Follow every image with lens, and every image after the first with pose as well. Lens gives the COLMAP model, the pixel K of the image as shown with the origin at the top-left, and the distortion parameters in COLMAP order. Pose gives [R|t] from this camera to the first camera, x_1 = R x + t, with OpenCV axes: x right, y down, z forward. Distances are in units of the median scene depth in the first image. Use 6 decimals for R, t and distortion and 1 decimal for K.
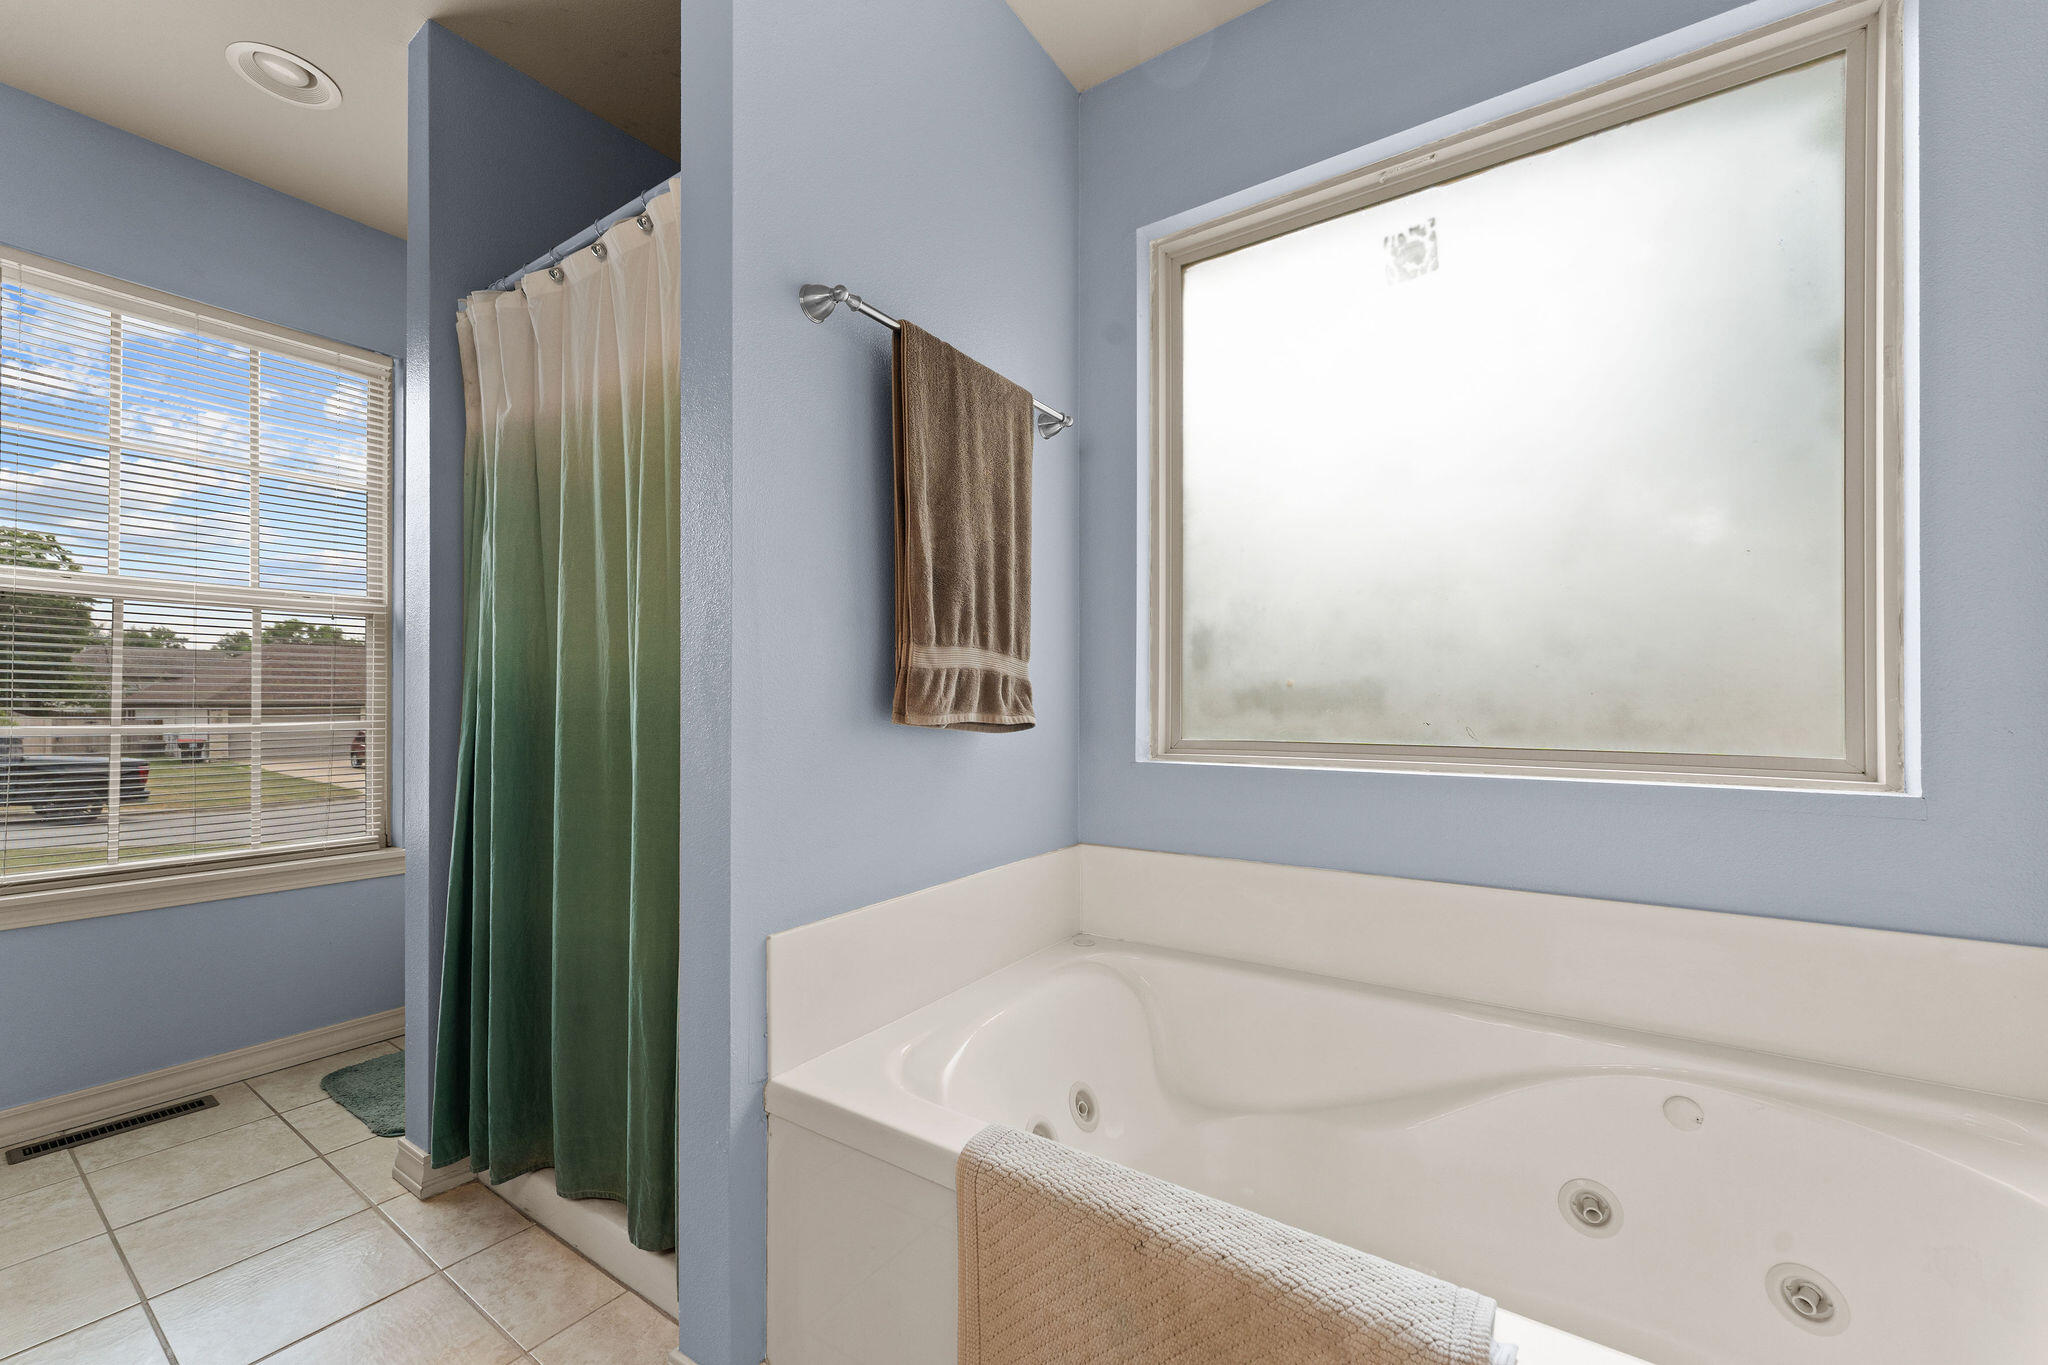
lens RADIAL K [[817.7, 0, 1026.1], [0, 817.7, 698.8], [0, 0, 1]] dist [-0.001515, -0.000399]
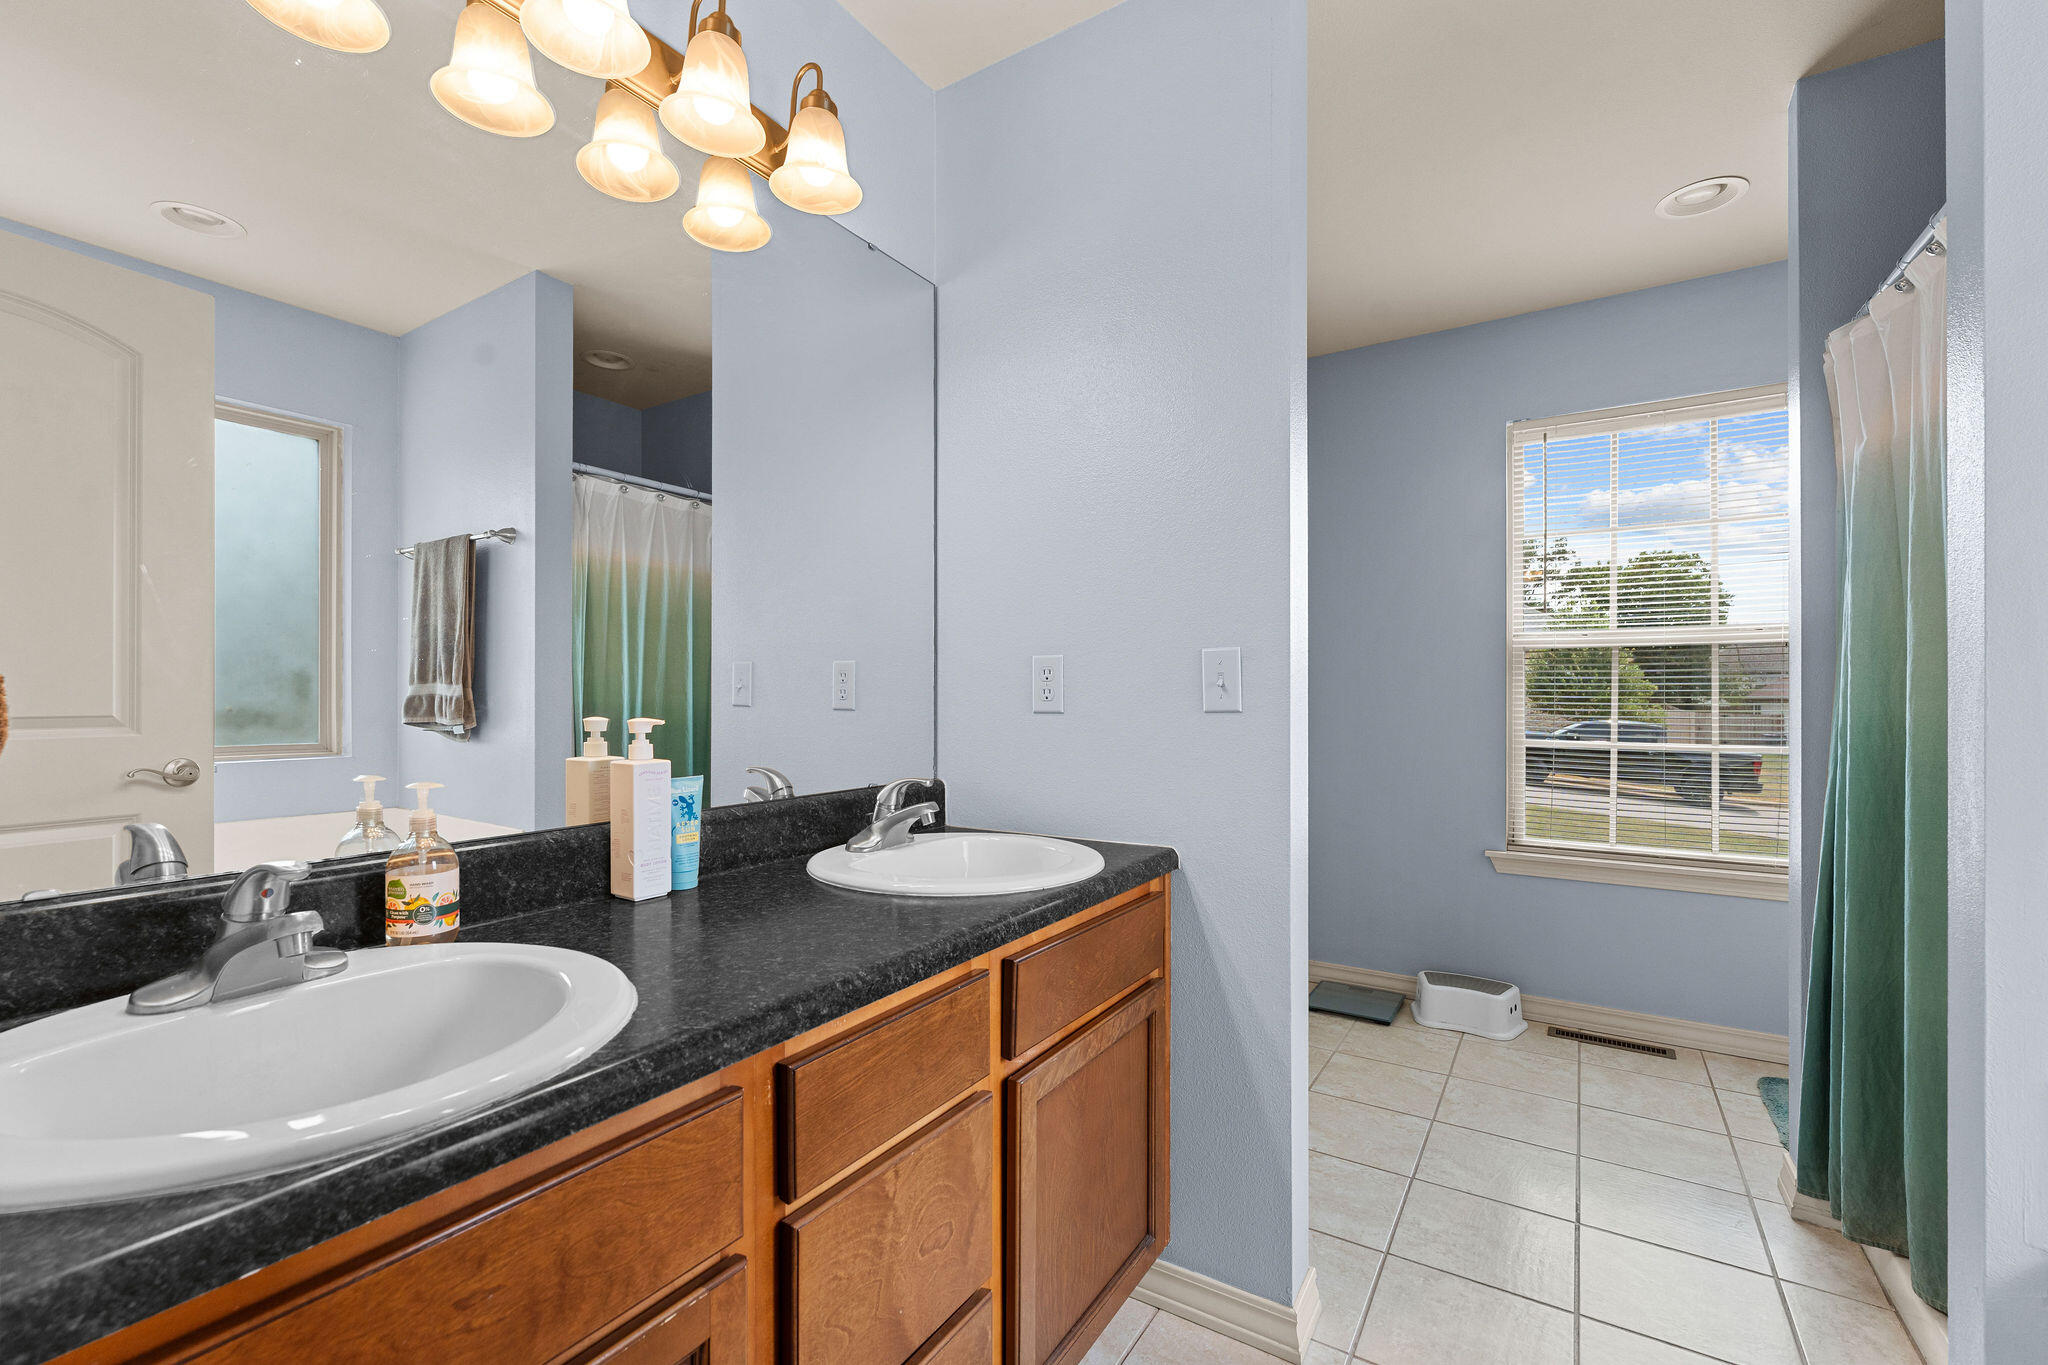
lens RADIAL K [[889.3, 0, 1026.9], [0, 889.3, 682.5], [0, 0, 1]] dist [-0.004697, -0.000683]
pose [[0.044628, -0.013026, -0.998919, 0.345936], [0.000237, 0.999915, -0.013028, -0.054748], [0.999004, 0.000345, 0.044627, -0.029230]]
